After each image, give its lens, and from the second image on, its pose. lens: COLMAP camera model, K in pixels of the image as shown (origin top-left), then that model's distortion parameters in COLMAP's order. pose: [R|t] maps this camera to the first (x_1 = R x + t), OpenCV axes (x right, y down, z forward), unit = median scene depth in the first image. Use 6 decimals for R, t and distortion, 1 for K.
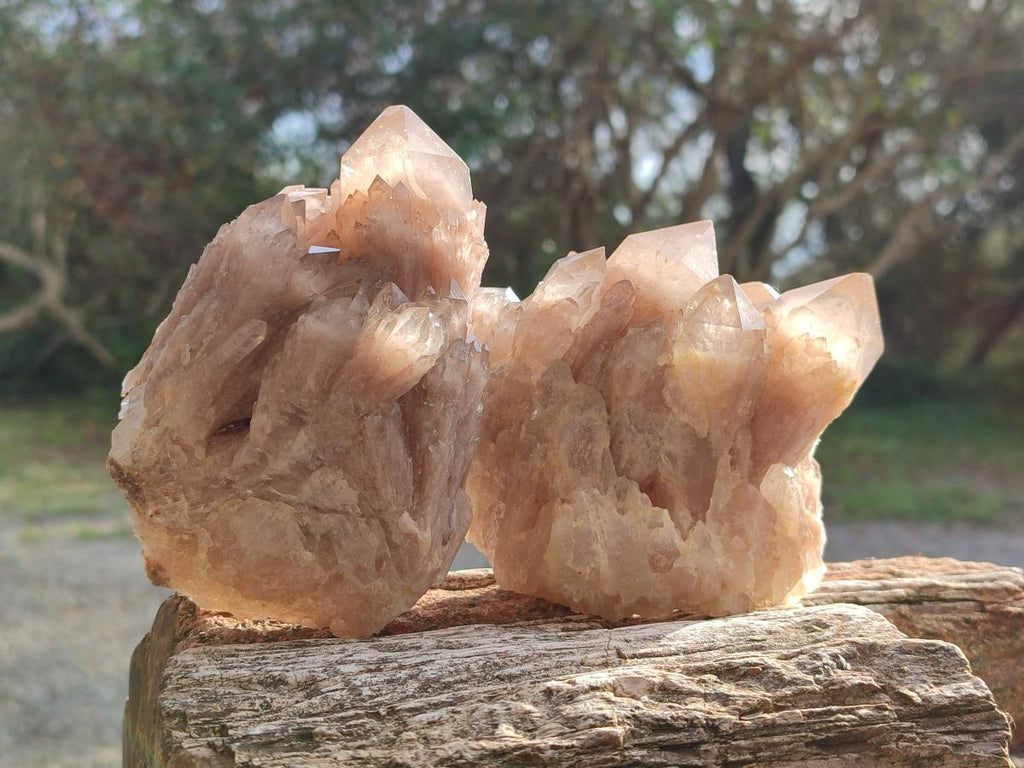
lens RADIAL K [[1490.0, 0, 512.0], [0, 1490.0, 384.0], [0, 0, 1]] dist [0.012205, -0.192658]
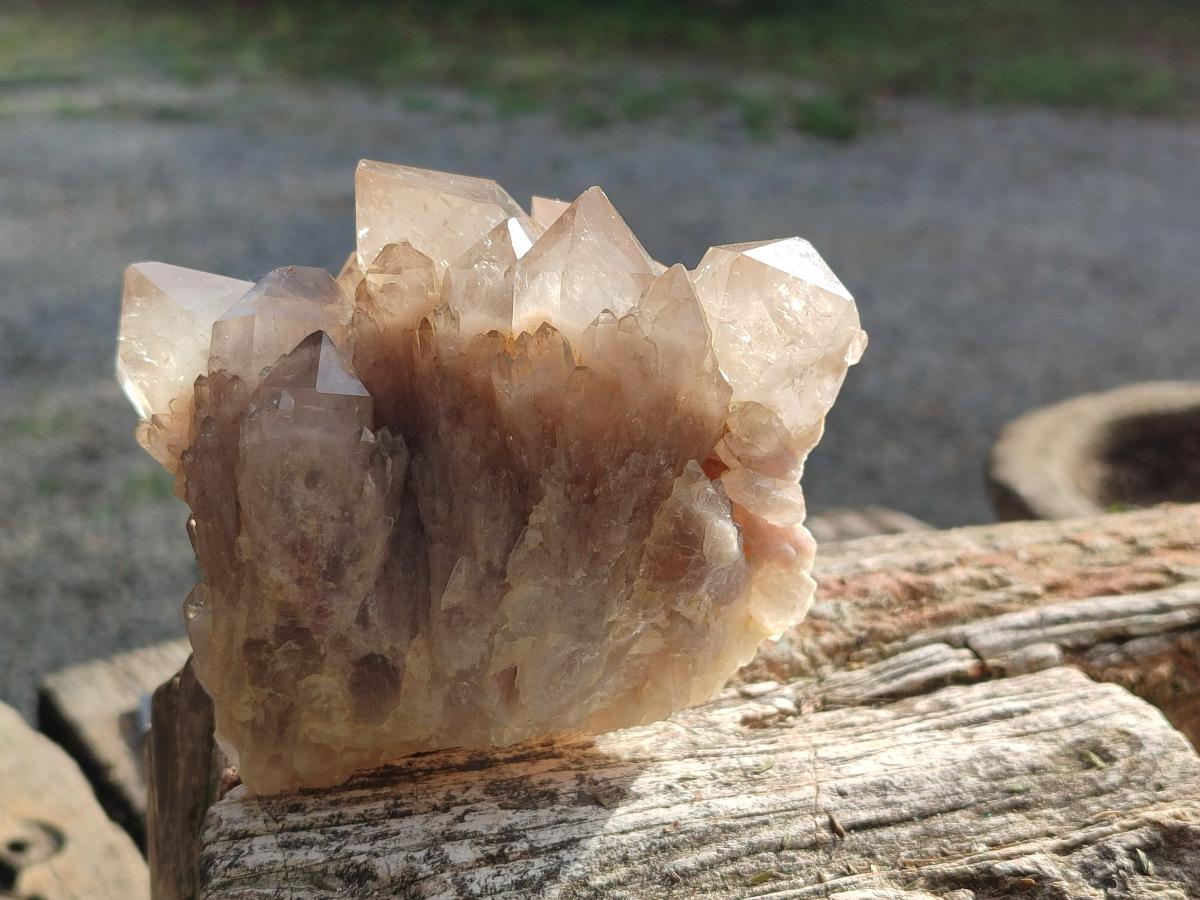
lens RADIAL K [[1746.1, 0, 600.0], [0, 1746.1, 450.0], [0, 0, 1]] dist [0.012205, -0.192658]
pose [[0.999791, 0.011691, 0.016752, -0.057268], [-0.016284, 0.951254, 0.307979, -0.251912], [-0.012335, -0.308187, 0.951246, 0.247855]]
